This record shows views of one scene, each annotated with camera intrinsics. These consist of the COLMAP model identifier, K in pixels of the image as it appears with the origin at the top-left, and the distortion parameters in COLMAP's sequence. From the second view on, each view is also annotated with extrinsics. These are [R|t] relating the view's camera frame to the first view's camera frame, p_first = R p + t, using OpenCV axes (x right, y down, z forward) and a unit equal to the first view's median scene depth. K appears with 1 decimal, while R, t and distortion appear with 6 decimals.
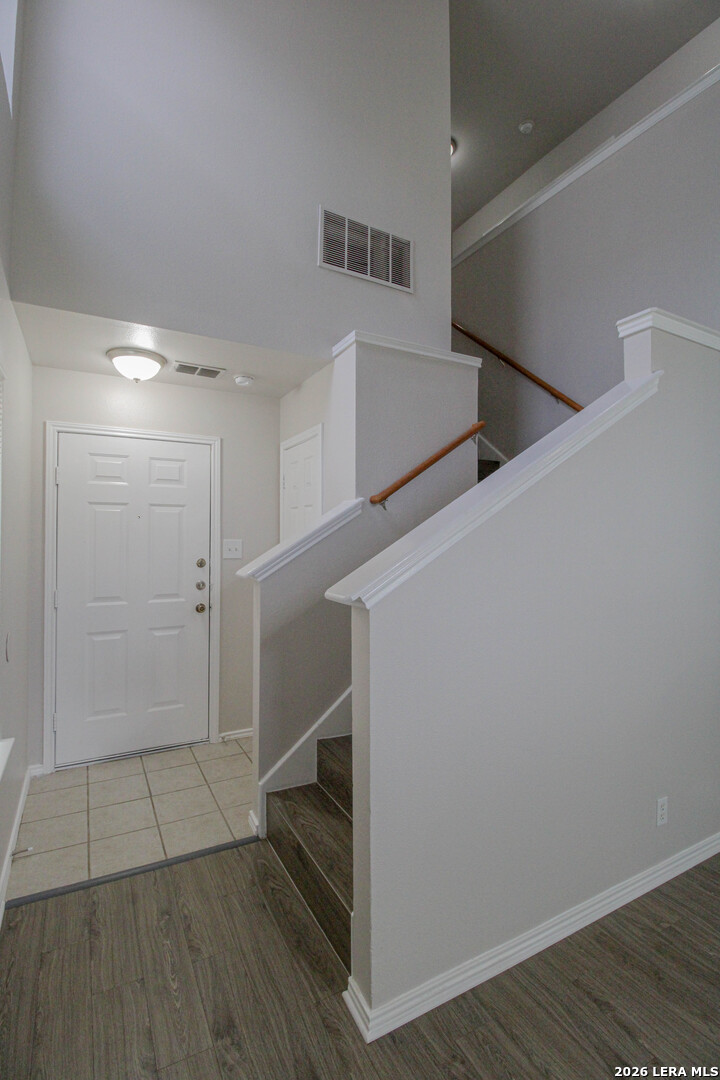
lens RADIAL K [[501.7, 0, 352.4], [0, 501.7, 534.3], [0, 0, 1]] dist [-0.003458, -0.012264]
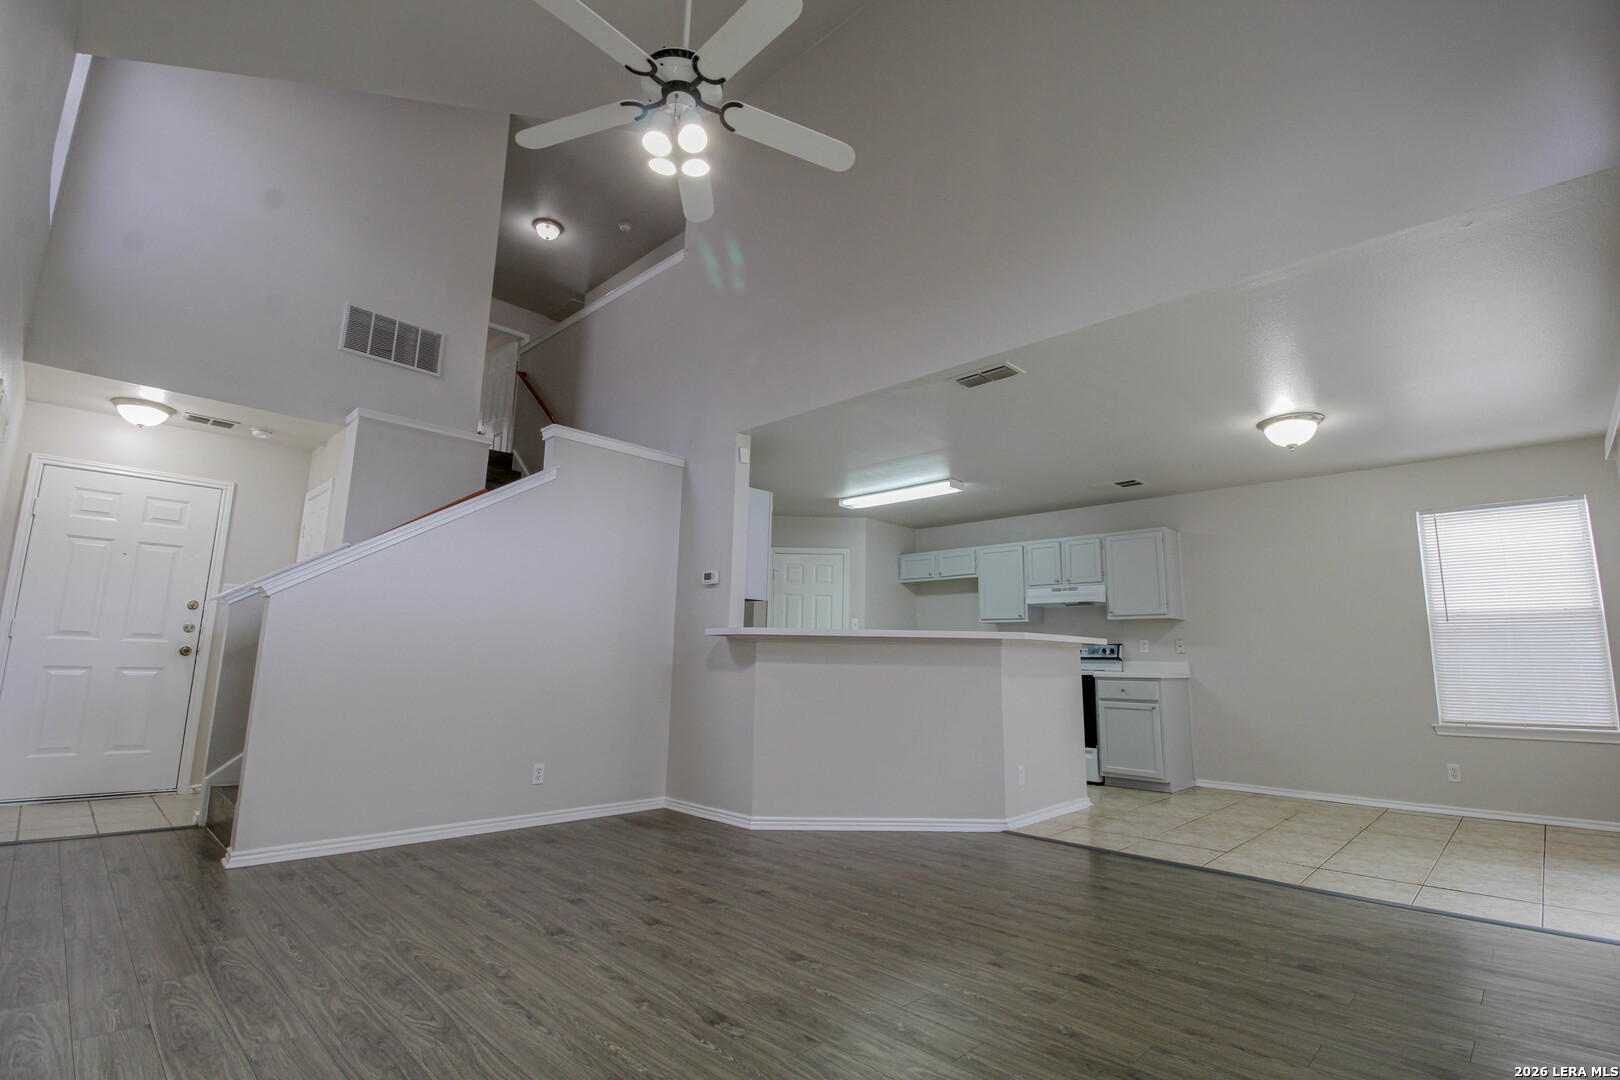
lens RADIAL K [[752.6, 0, 819.8], [0, 752.6, 531.9], [0, 0, 1]] dist [-0.003458, -0.012264]
pose [[0.949797, 0.067807, 0.305431, 0.456367], [-0.017806, 0.986365, -0.163604, 0.146923], [-0.312360, 0.149952, 0.938054, -0.871833]]
